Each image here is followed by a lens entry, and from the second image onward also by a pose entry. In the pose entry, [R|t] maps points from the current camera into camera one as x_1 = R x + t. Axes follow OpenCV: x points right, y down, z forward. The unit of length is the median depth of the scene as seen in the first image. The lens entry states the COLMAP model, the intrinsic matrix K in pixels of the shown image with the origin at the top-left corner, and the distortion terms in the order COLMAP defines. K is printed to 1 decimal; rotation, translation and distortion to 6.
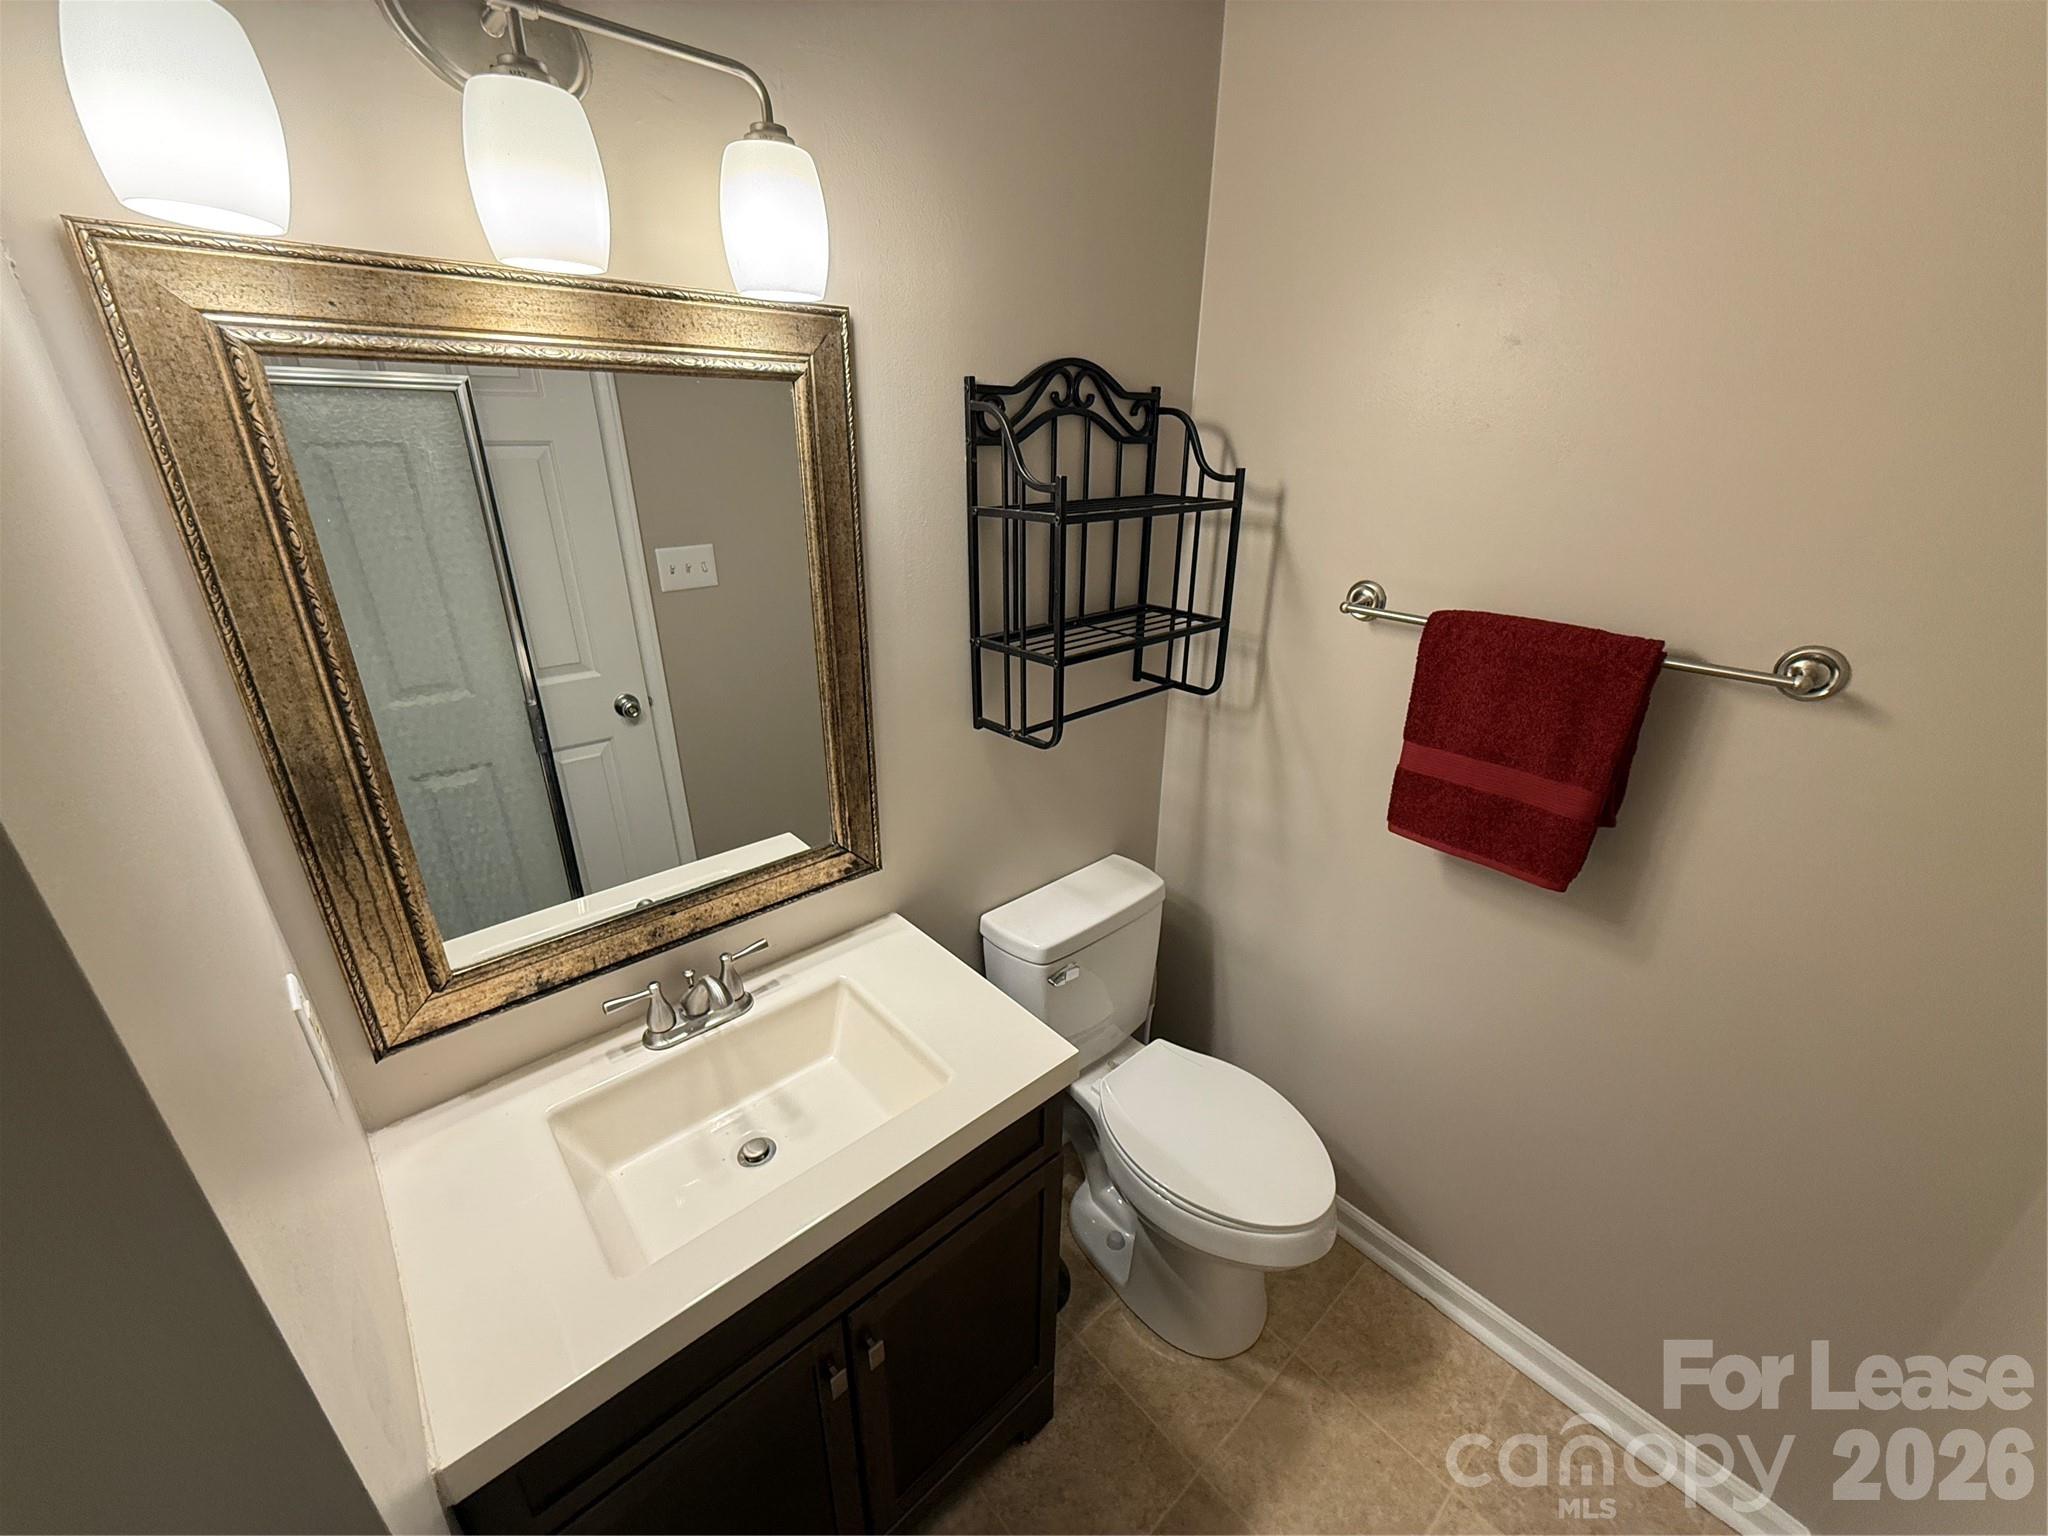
lens RADIAL K [[817.2, 0, 1030.7], [0, 817.2, 762.2], [0, 0, 1]] dist [0.001650, -0.000240]
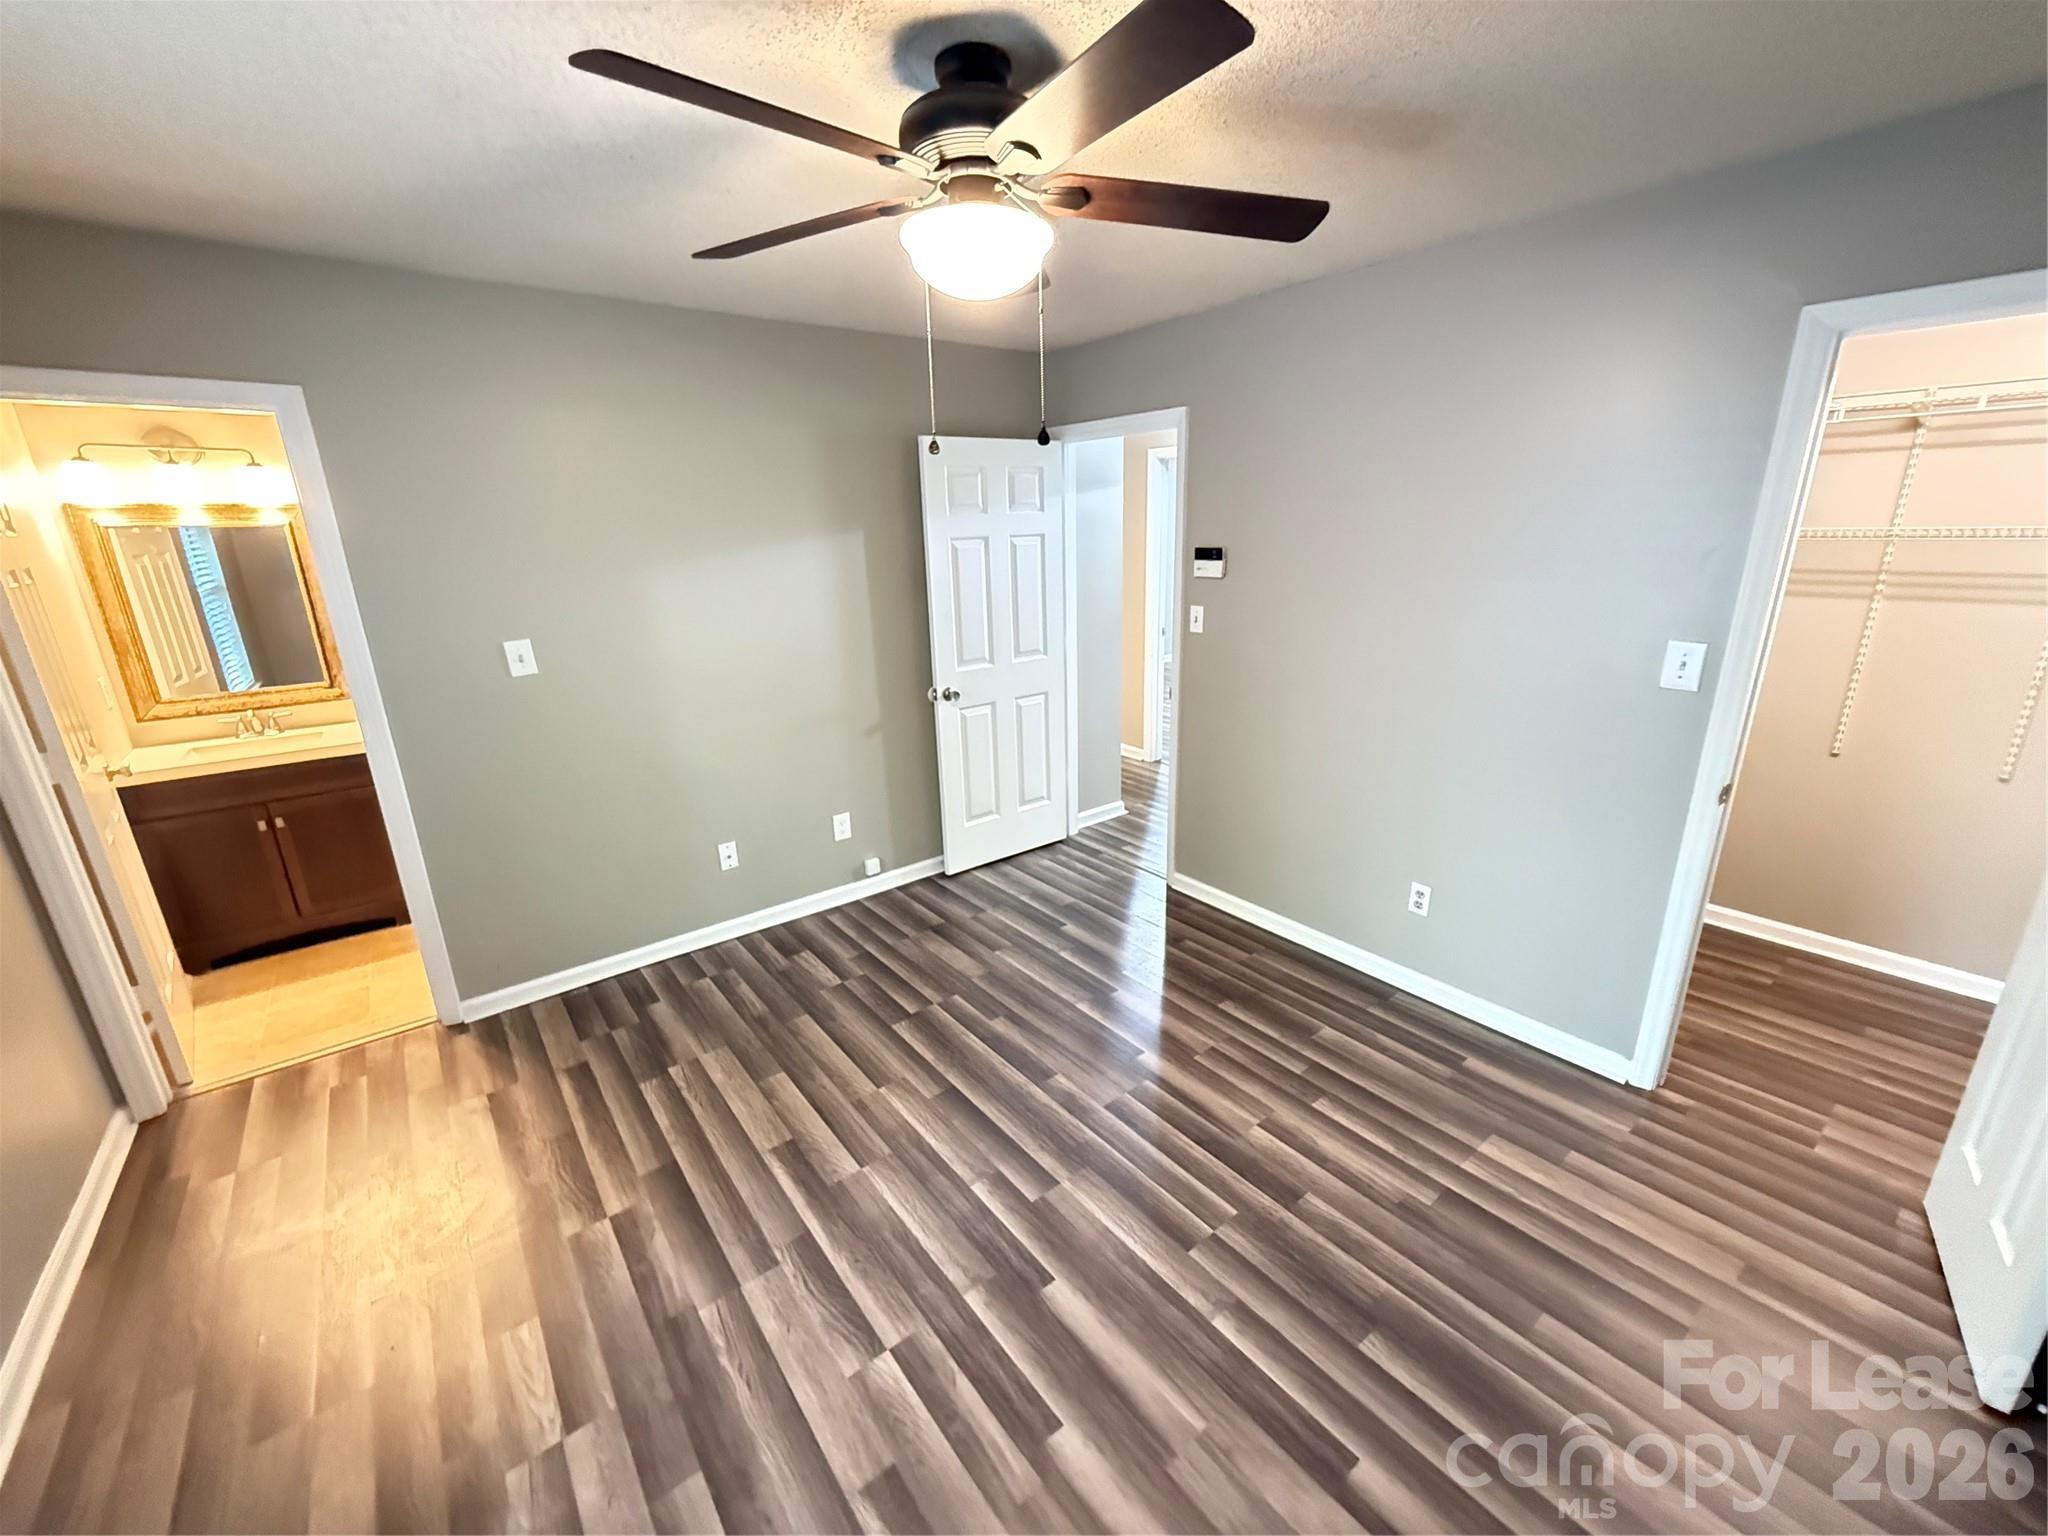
lens RADIAL K [[808.2, 0, 1024.0], [0, 808.2, 768.0], [0, 0, 1]] dist [0.000662, 0.000294]
pose [[0.998413, 0.003874, -0.056174, 2.190189], [-0.009280, 0.995309, -0.096299, 0.598899], [0.055537, 0.096668, 0.993766, -1.511794]]
